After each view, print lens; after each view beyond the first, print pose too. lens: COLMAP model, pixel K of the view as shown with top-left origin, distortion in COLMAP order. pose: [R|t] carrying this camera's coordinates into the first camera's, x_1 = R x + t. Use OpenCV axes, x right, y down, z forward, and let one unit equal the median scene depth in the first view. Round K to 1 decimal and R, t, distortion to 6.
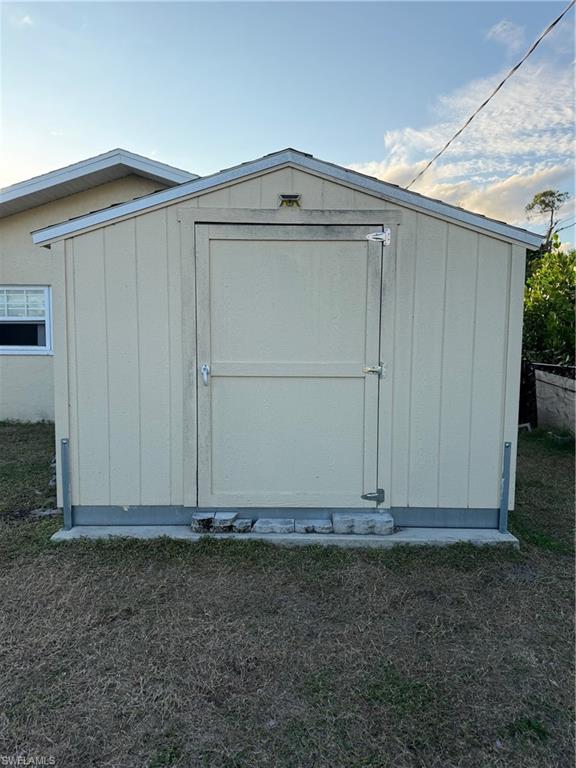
lens RADIAL K [[542.4, 0, 288.0], [0, 542.4, 384.0], [0, 0, 1]] dist [0.092745, -0.093976]
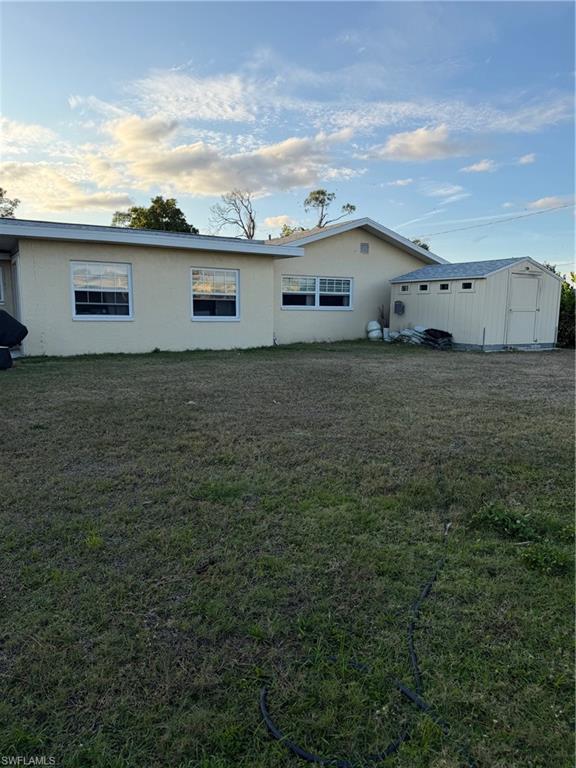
lens RADIAL K [[542.4, 0, 288.0], [0, 542.4, 384.0], [0, 0, 1]] dist [0.092745, -0.093976]
pose [[0.887046, -0.058275, 0.457989, -1.751714], [0.031320, 0.997312, 0.066237, 0.100922], [-0.460618, -0.044411, 0.886487, -0.939433]]
